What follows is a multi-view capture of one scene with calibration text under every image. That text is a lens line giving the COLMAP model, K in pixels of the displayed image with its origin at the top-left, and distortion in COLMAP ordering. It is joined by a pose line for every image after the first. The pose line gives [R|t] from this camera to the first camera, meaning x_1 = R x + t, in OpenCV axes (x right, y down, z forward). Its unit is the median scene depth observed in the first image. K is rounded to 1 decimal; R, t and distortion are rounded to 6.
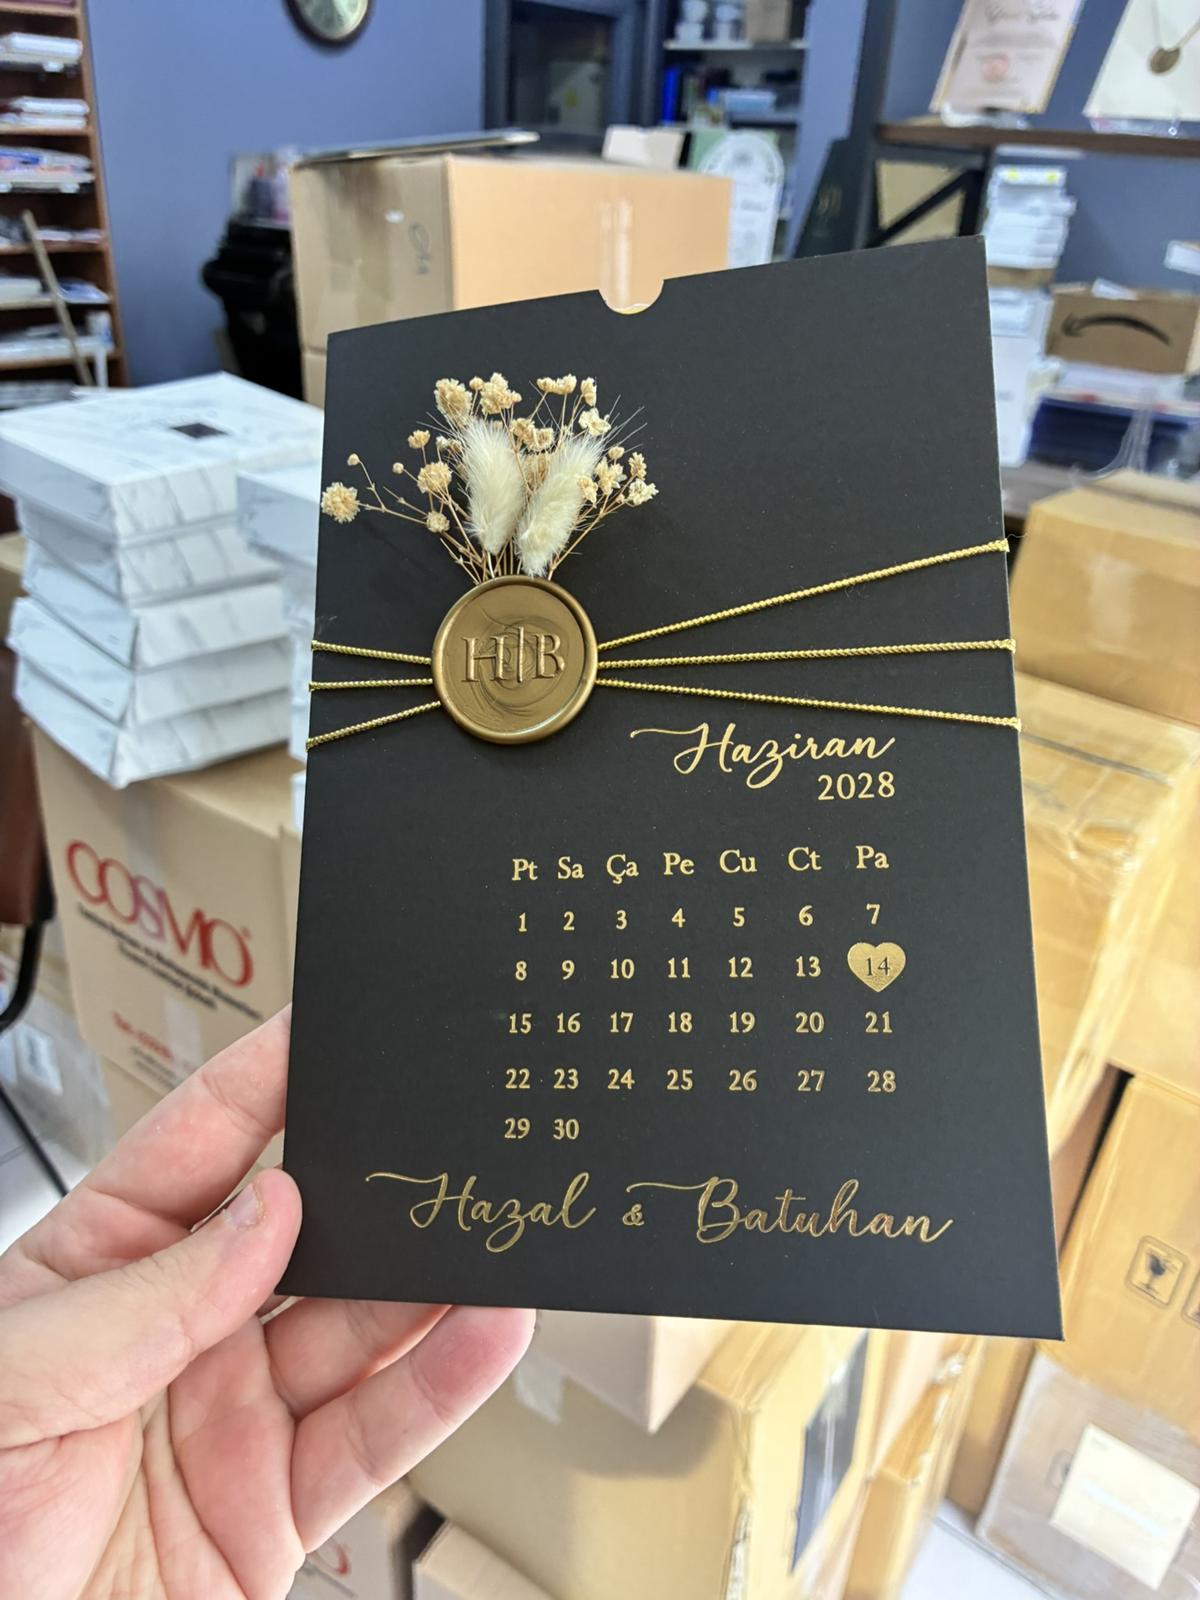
lens RADIAL K [[1223.4, 0, 590.2], [0, 1223.4, 788.1], [0, 0, 1]] dist [0.055173, -0.098181]
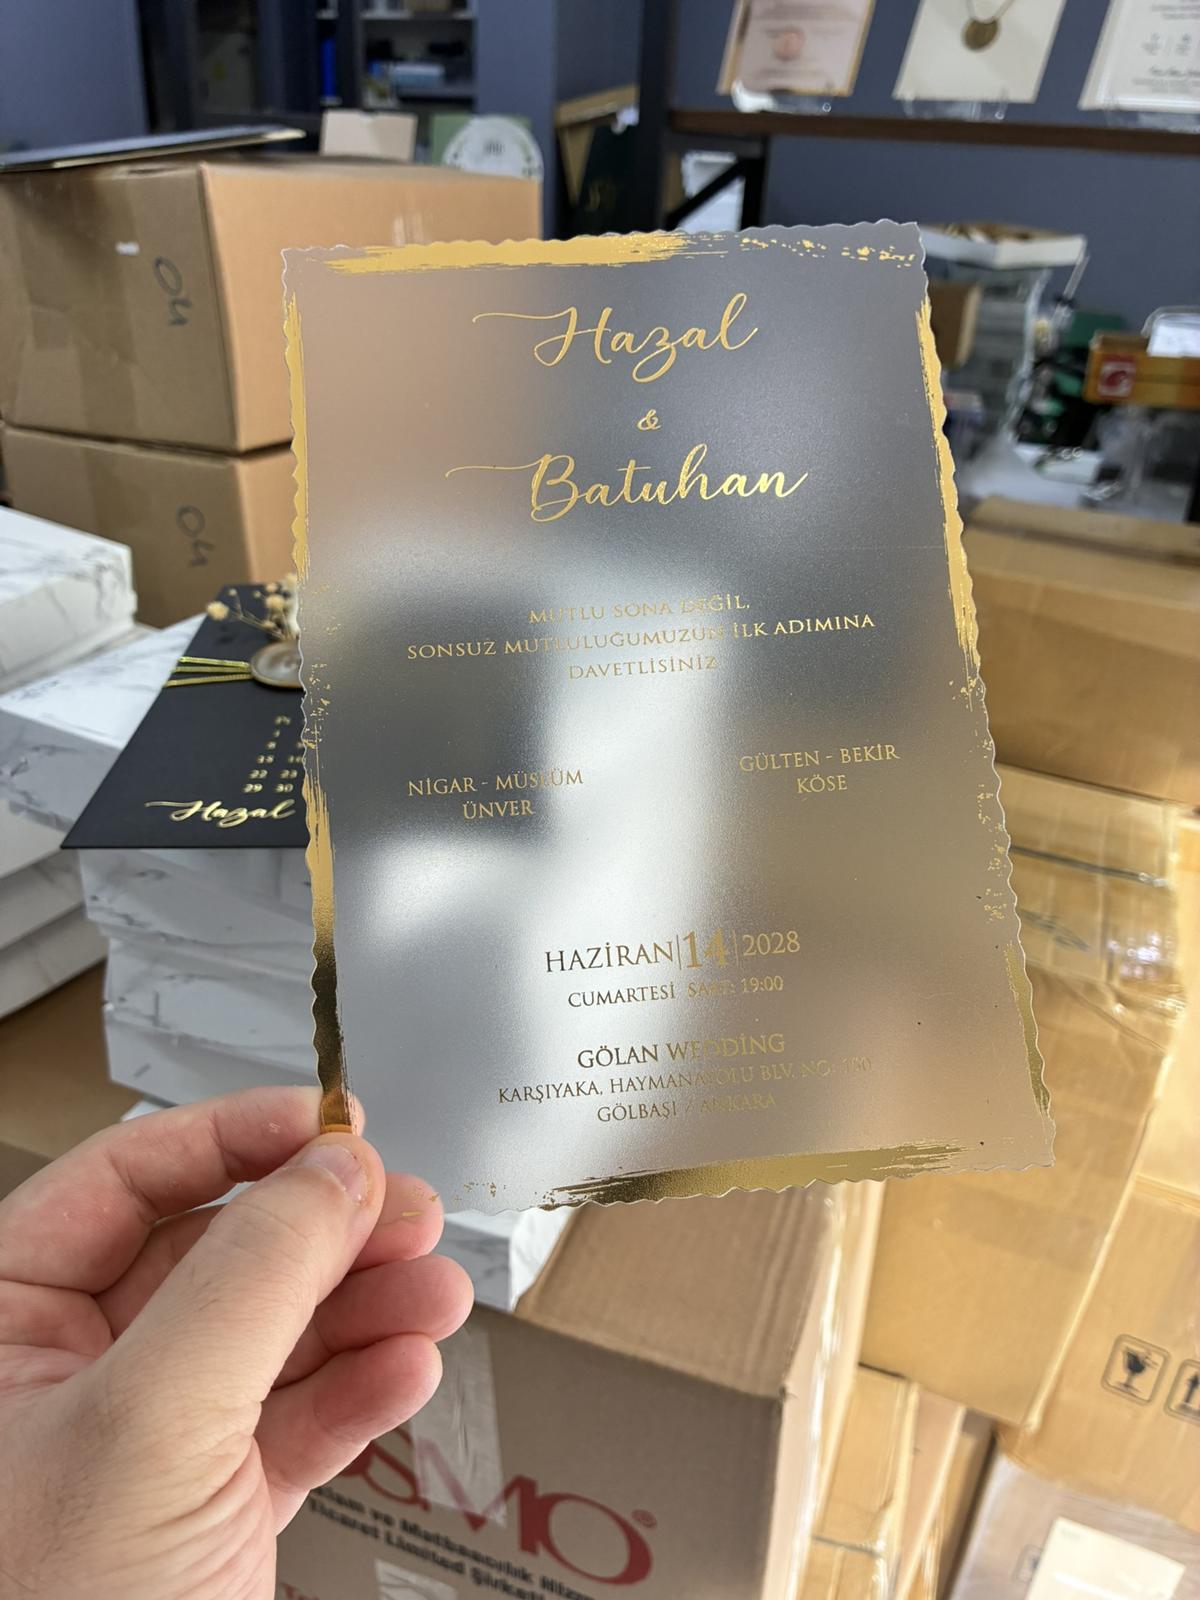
lens RADIAL K [[1232.0, 0, 604.3], [0, 1232.0, 790.5], [0, 0, 1]] dist [0.061841, -0.102484]
pose [[0.966320, -0.125917, 0.224432, -0.078089], [0.122507, 0.992041, 0.029114, -0.113627], [-0.226312, -0.000639, 0.974055, 0.190288]]
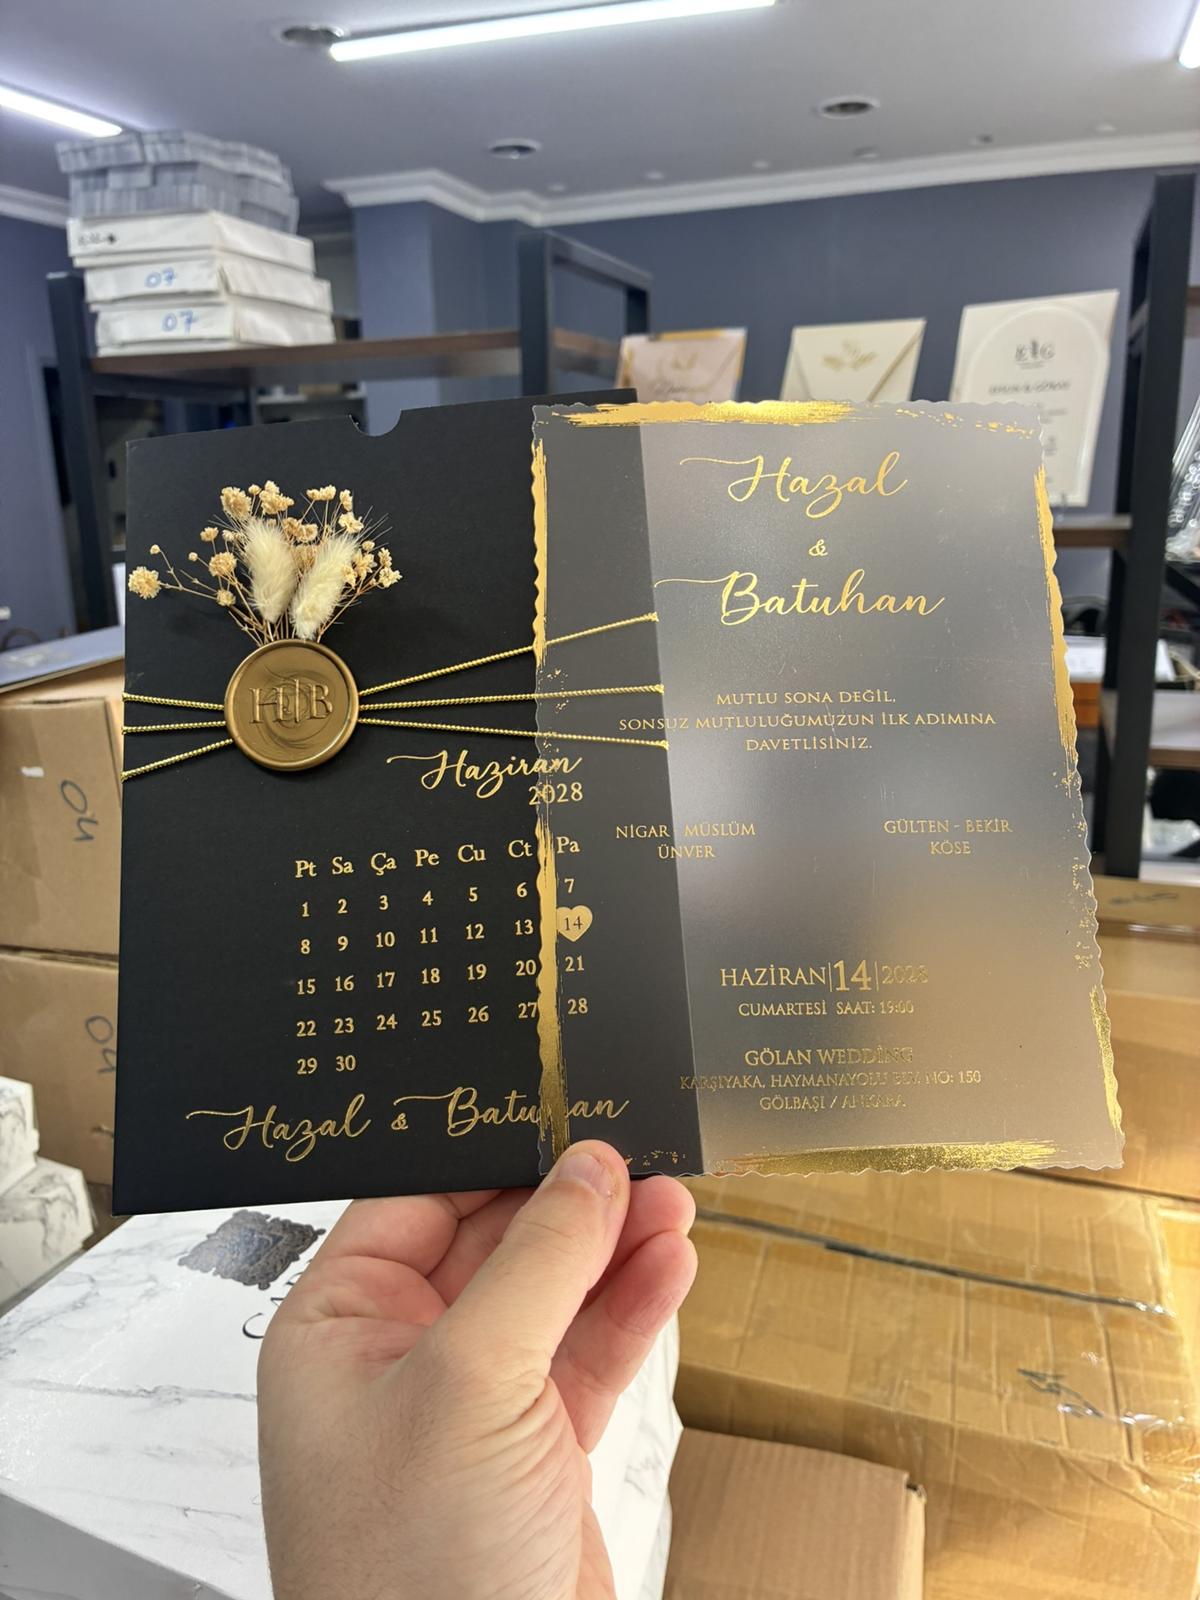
lens RADIAL K [[1227.5, 0, 601.8], [0, 1227.5, 786.7], [0, 0, 1]] dist [0.061211, -0.101860]
pose [[0.937431, -0.155875, 0.311328, -0.061968], [0.220574, 0.957733, -0.184649, -0.209649], [-0.269387, 0.241767, 0.932191, 0.202608]]
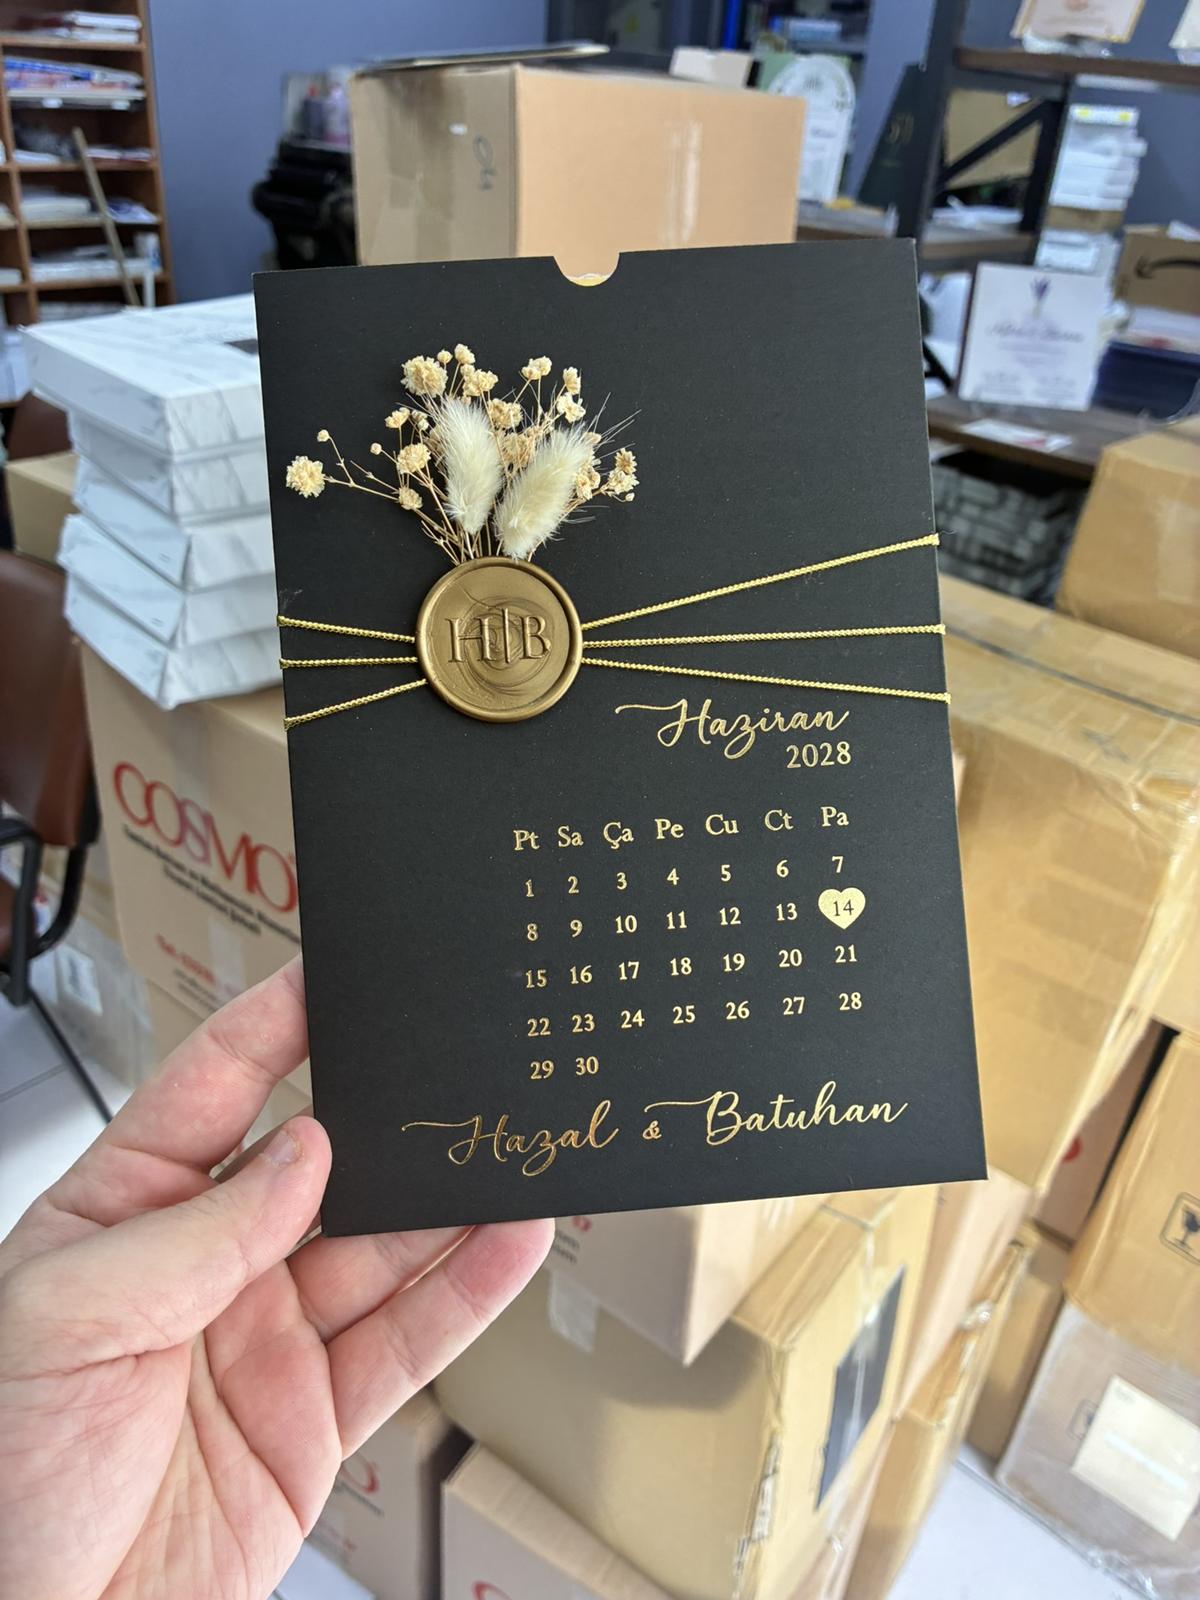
lens RADIAL K [[1224.1, 0, 604.5], [0, 1224.1, 782.6], [0, 0, 1]] dist [0.047063, -0.088839]
pose [[0.999376, 0.031291, -0.016362, -0.010365], [-0.030586, 0.998663, 0.041683, 0.005261], [0.017645, -0.041157, 0.998997, 0.010598]]
